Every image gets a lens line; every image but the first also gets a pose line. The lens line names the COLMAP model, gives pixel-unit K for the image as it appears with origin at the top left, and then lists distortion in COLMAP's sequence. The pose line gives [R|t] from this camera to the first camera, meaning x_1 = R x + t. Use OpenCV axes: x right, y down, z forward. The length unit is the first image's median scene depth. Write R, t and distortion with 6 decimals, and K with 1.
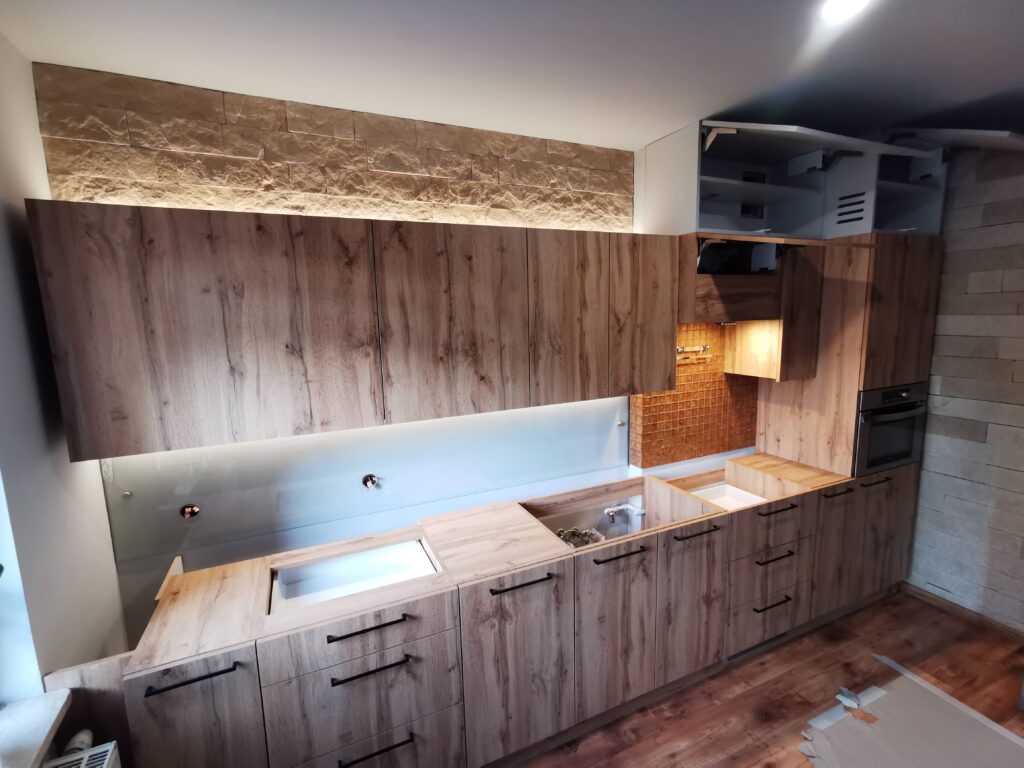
lens RADIAL K [[468.8, 0, 509.3], [0, 468.8, 380.8], [0, 0, 1]] dist [-0.005792, 0.006024]
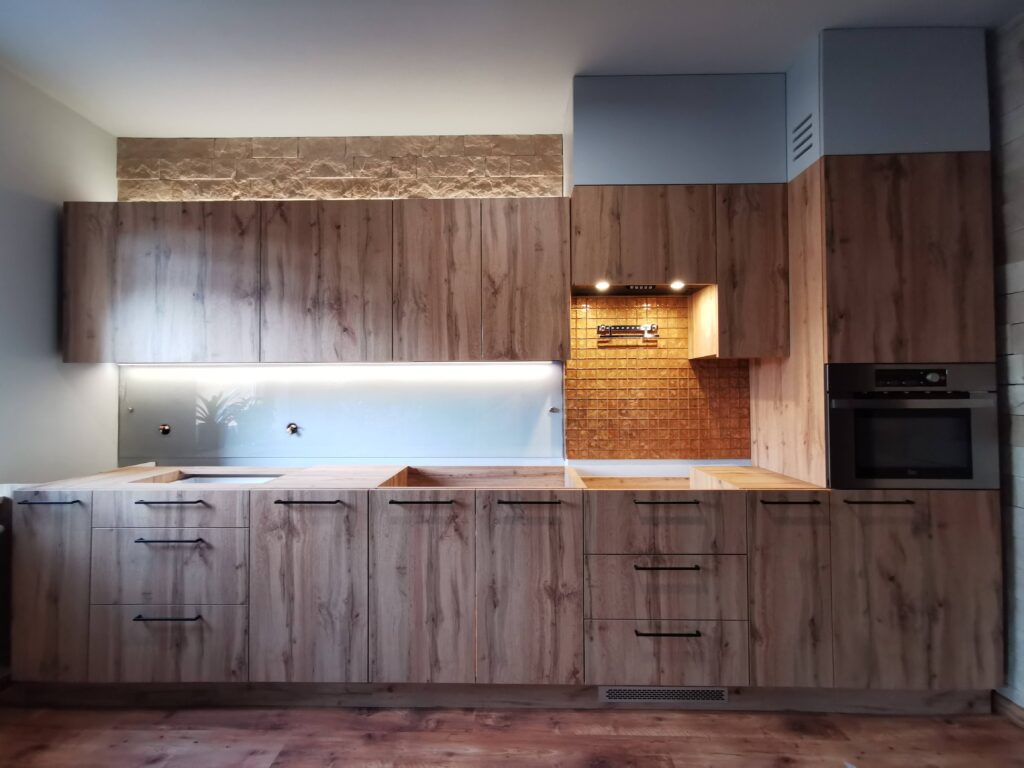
lens RADIAL K [[470.1, 0, 508.8], [0, 470.1, 380.9], [0, 0, 1]] dist [-0.006188, 0.006624]
pose [[0.902509, 0.012942, -0.430477, 0.729515], [-0.081650, 0.986562, -0.141522, 0.226794], [0.422860, 0.162873, 0.891438, 0.165555]]
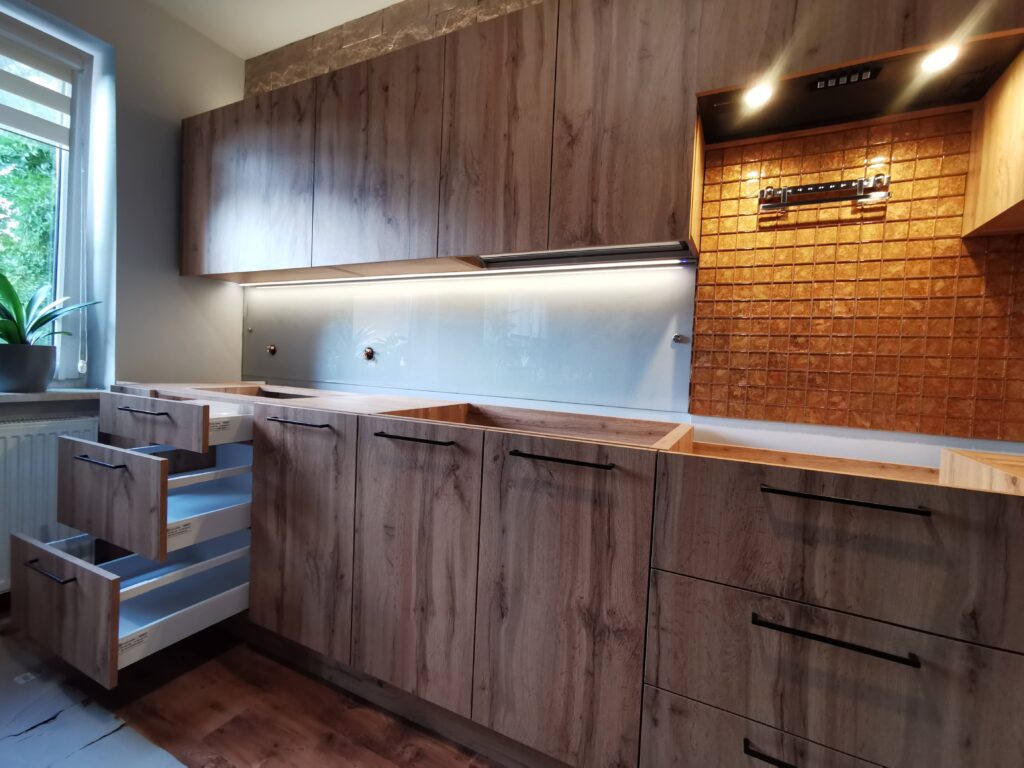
lens RADIAL K [[466.6, 0, 512.9], [0, 466.6, 381.1], [0, 0, 1]] dist [-0.001389, 0.006232]
pose [[0.627429, 0.085288, -0.773989, 0.745782], [-0.173328, 0.984343, -0.032040, 0.262537], [0.759138, 0.154257, 0.632388, 0.616429]]
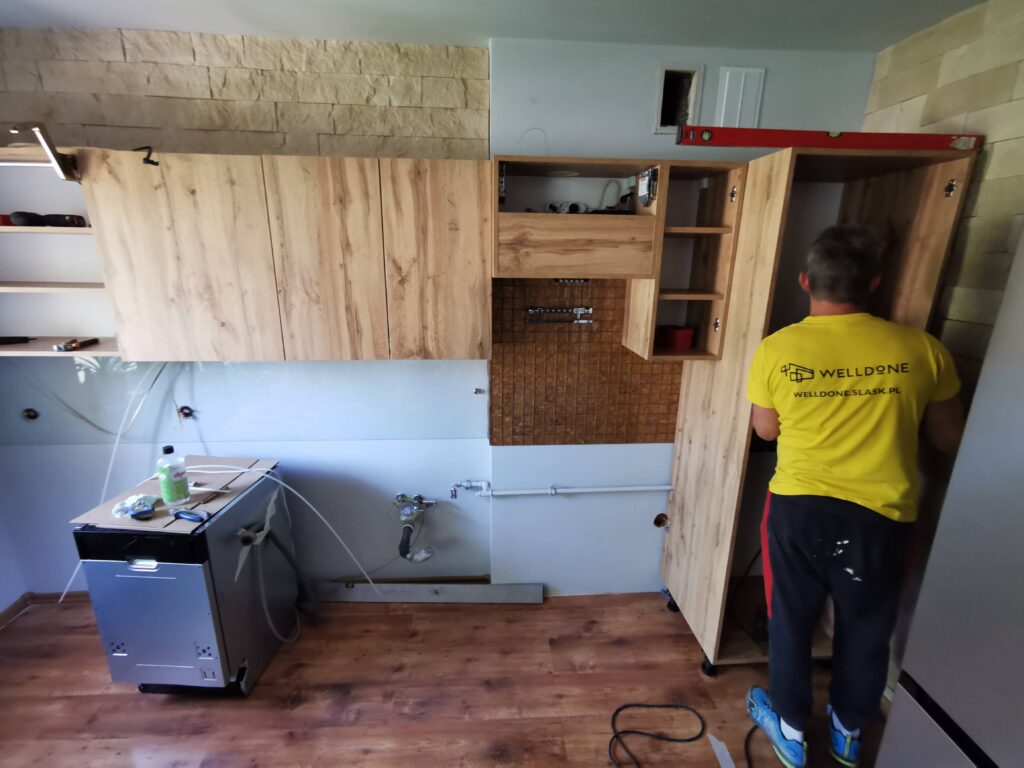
lens RADIAL K [[468.8, 0, 509.3], [0, 468.8, 380.8], [0, 0, 1]] dist [-0.005792, 0.006024]
pose [[0.935880, 0.130195, -0.327381, 0.749156], [-0.087427, 0.985972, 0.142179, -0.071881], [0.341299, -0.104440, 0.934134, 0.281296]]
